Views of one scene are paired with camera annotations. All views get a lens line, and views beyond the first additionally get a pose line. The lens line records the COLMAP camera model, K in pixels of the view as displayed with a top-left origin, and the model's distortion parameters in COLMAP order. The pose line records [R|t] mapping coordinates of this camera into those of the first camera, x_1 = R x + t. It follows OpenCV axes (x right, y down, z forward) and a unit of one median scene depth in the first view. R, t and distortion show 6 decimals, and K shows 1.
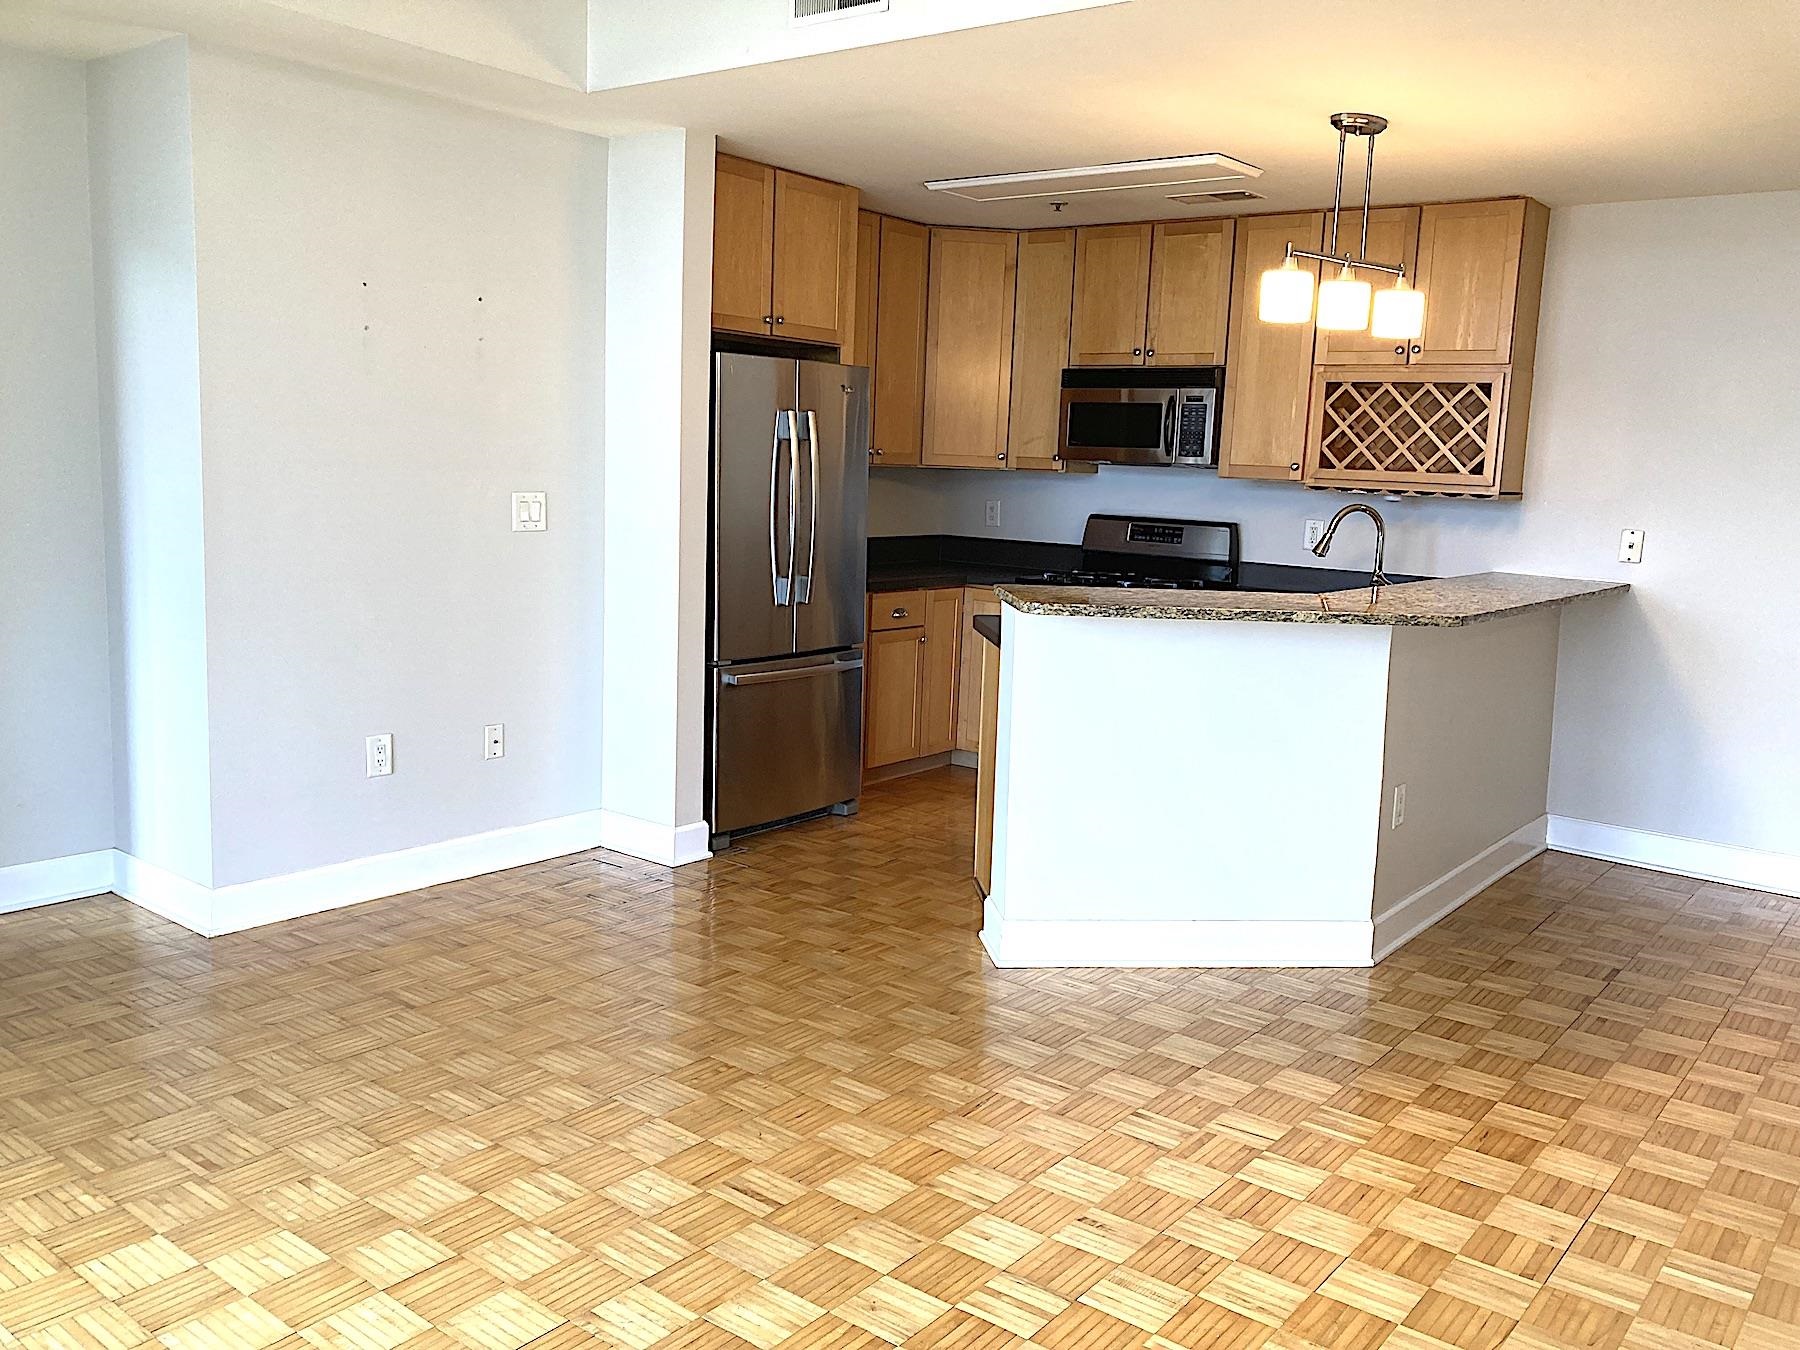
lens RADIAL K [[1457.6, 0, 903.5], [0, 1457.6, 675.9], [0, 0, 1]] dist [0.030478, -0.021728]
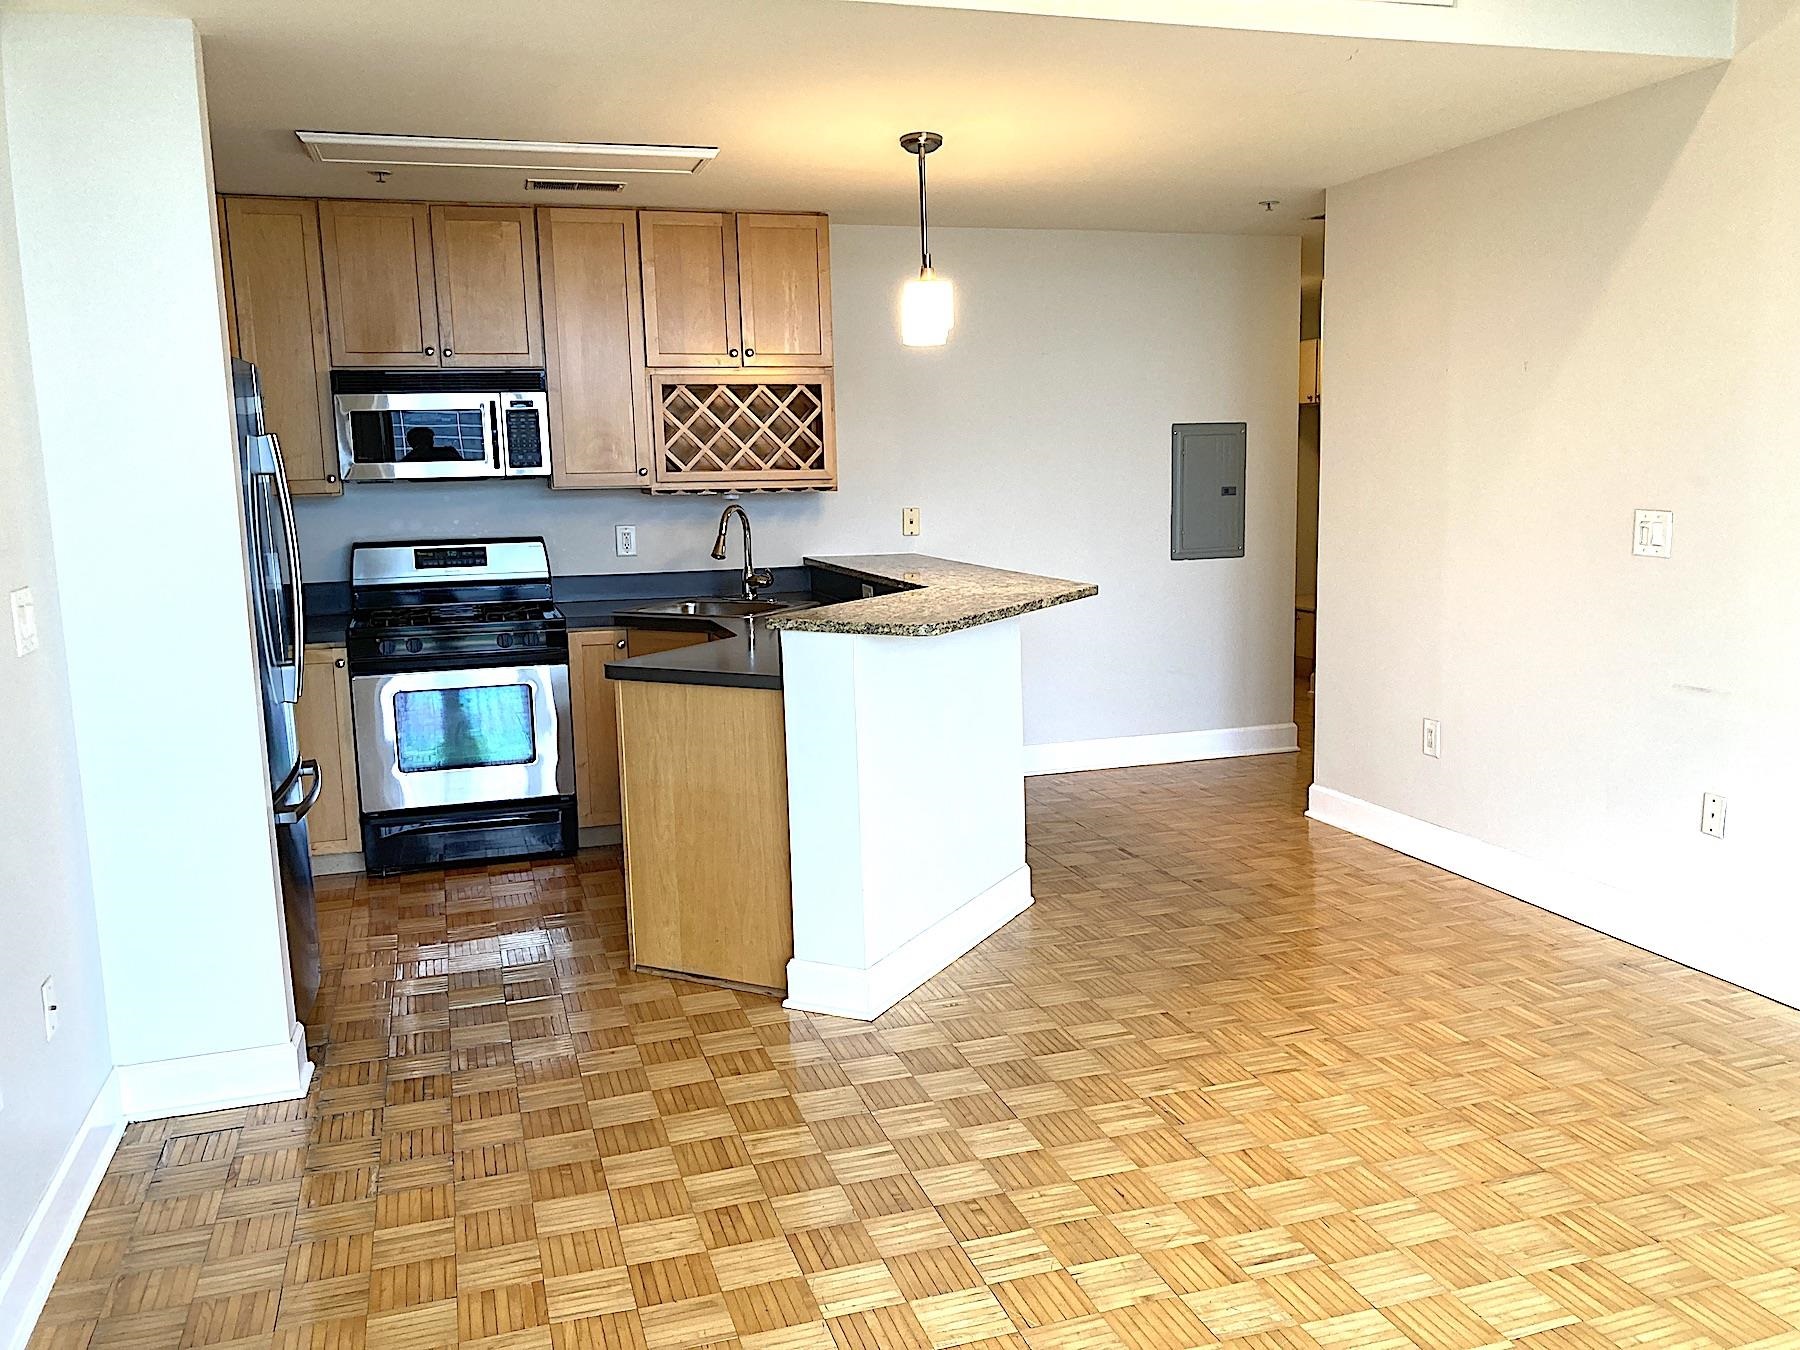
lens RADIAL K [[1457.6, 0, 906.1], [0, 1457.6, 681.1], [0, 0, 1]] dist [0.030478, -0.021728]
pose [[0.554788, -0.172709, 0.813868, -0.463655], [0.170065, 0.981103, 0.092270, -0.067330], [-0.814425, 0.087221, 0.573677, 0.315116]]
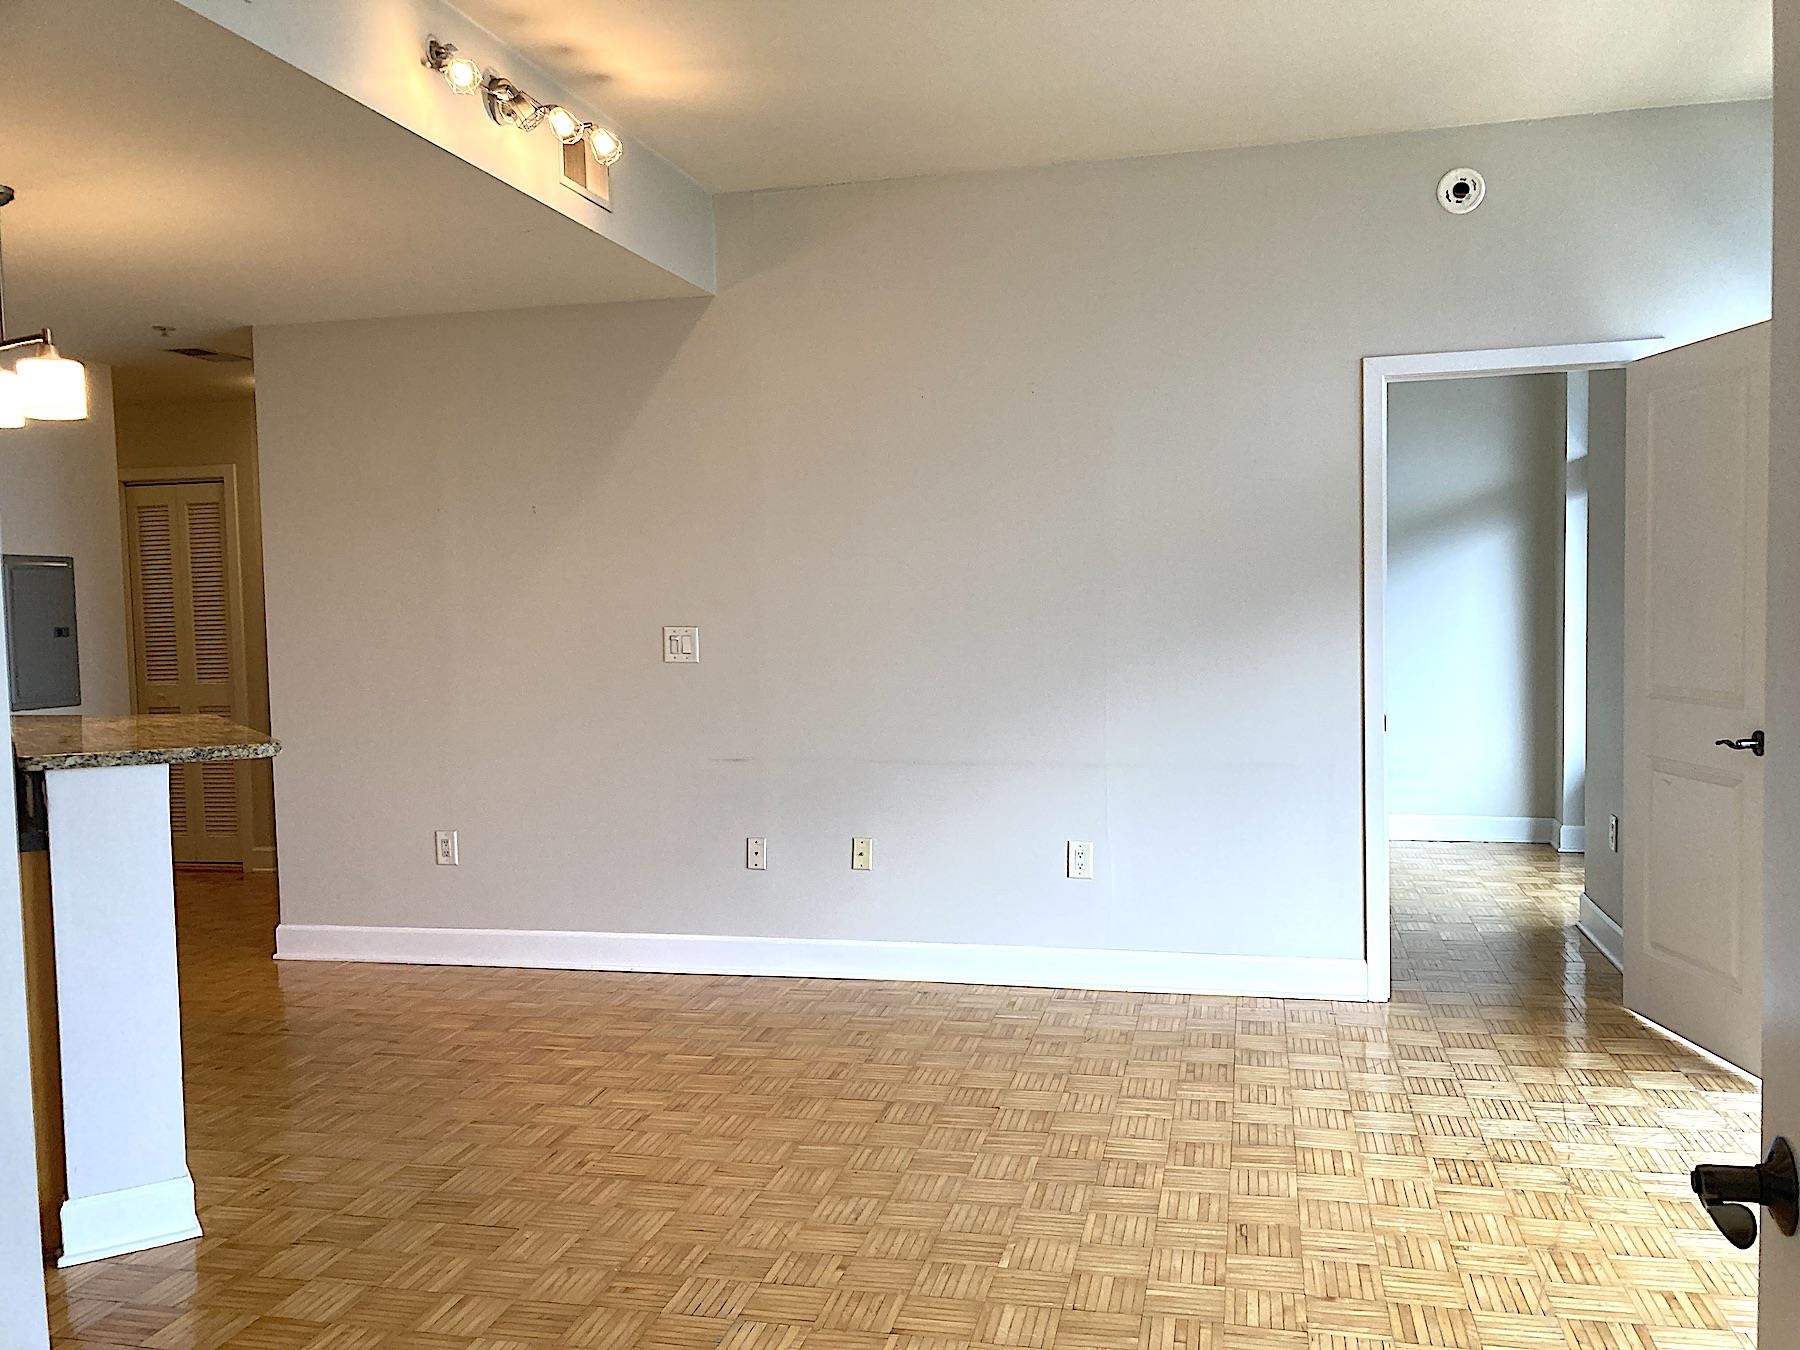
lens RADIAL K [[1457.6, 0, 902.9], [0, 1457.6, 675.9], [0, 0, 1]] dist [0.030478, -0.021728]
pose [[-0.417031, -0.075272, 0.905770, -0.550306], [0.142547, 0.978815, 0.146973, -0.105292], [-0.897644, 0.190407, -0.397467, 0.669055]]
